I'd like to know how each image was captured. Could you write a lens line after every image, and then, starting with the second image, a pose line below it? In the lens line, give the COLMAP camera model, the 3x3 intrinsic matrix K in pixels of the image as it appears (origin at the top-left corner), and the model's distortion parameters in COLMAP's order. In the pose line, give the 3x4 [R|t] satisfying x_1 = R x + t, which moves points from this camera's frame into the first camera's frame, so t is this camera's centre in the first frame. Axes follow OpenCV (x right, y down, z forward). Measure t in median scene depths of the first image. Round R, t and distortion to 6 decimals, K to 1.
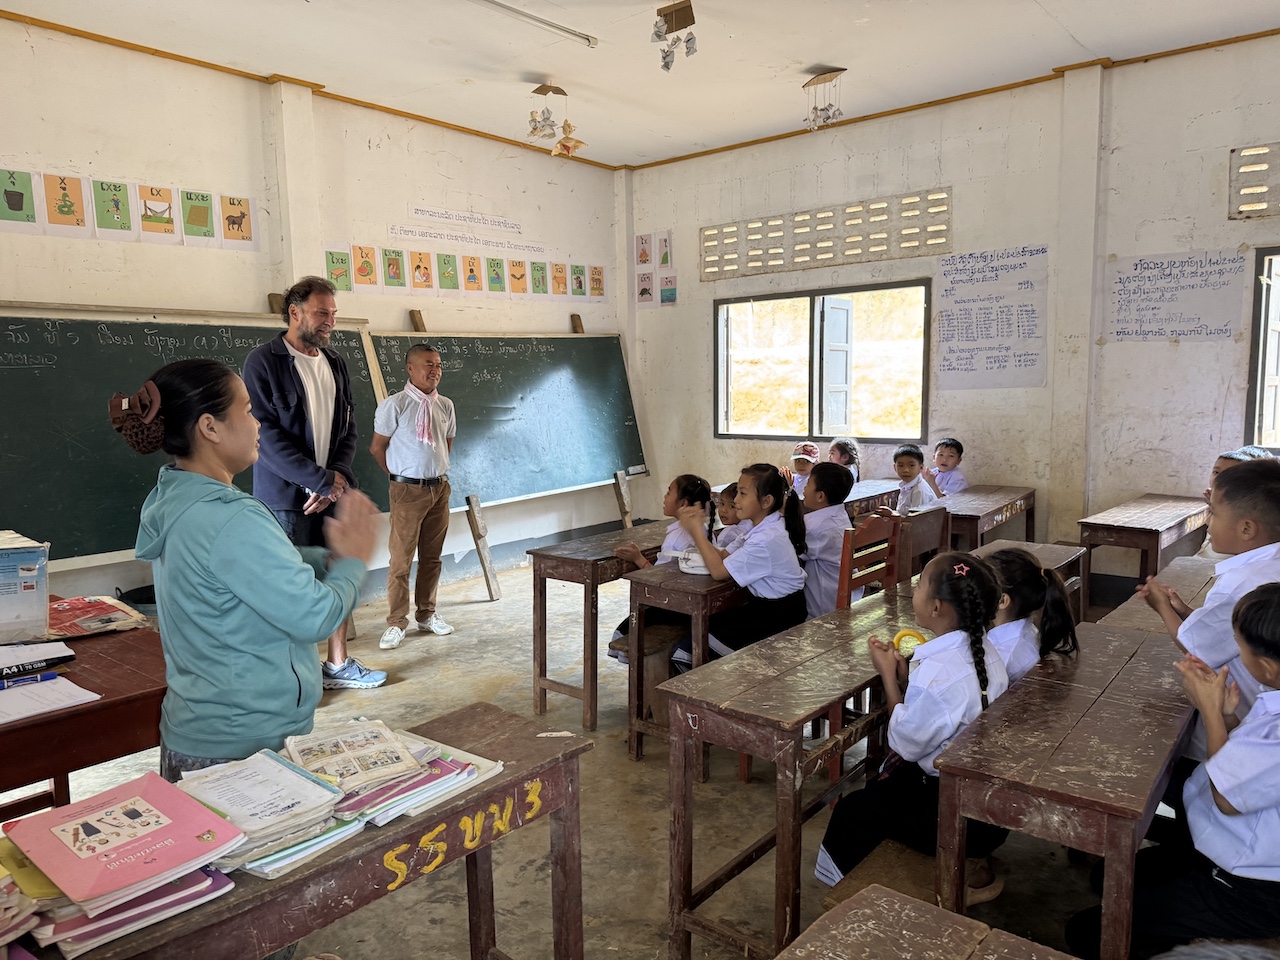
lens RADIAL K [[902.6, 0, 639.2], [0, 902.6, 483.3], [0, 0, 1]] dist [-0.012203, -0.004447]
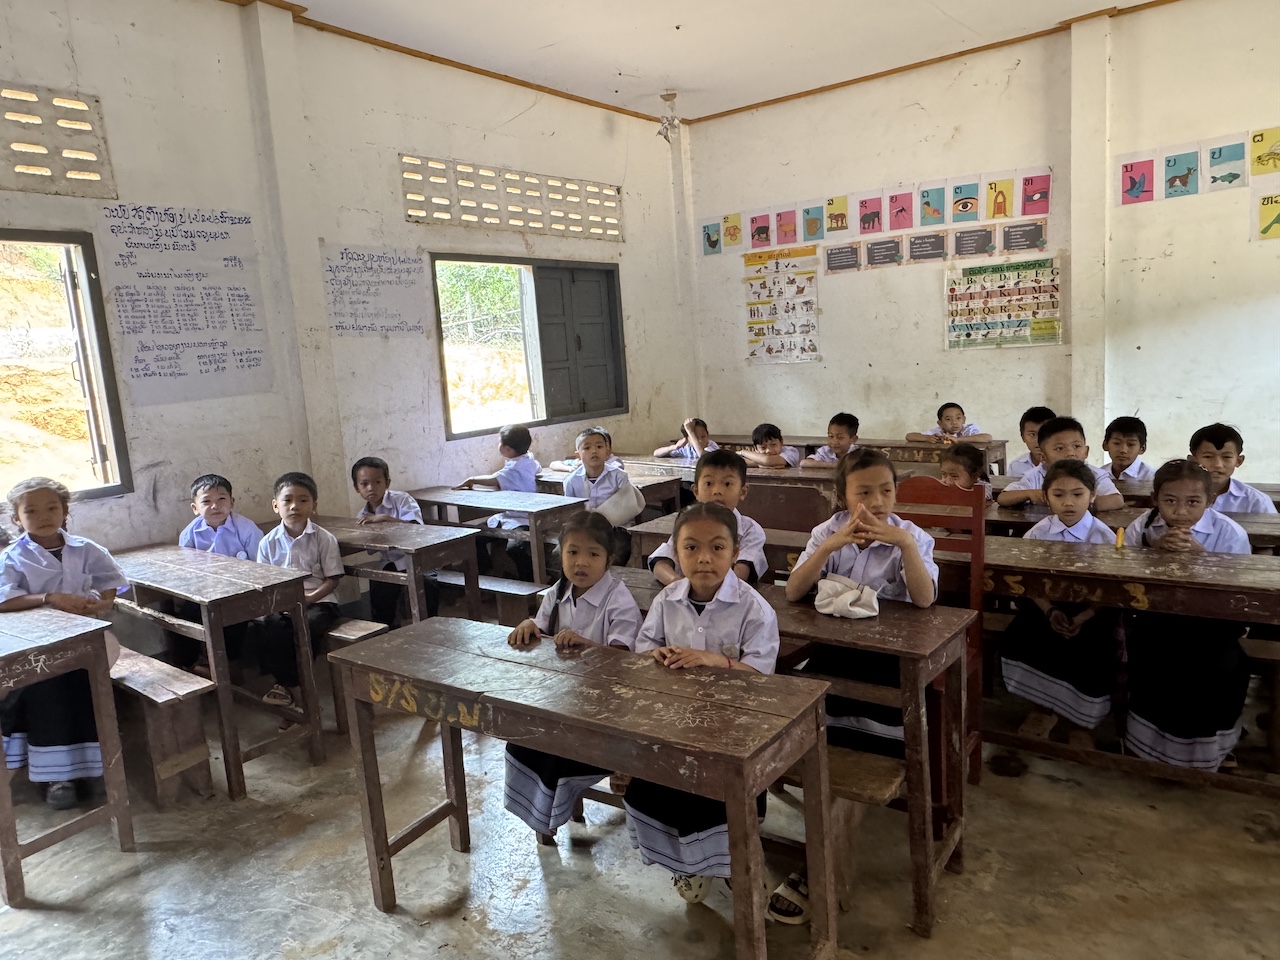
lens RADIAL K [[869.8, 0, 640.3], [0, 869.8, 479.4], [0, 0, 1]] dist [0.000056, 0.001071]
pose [[-0.046506, -0.124079, 0.991182, -0.341696], [0.179357, 0.975093, 0.130480, -0.072438], [-0.982684, 0.183844, -0.023094, 0.698650]]
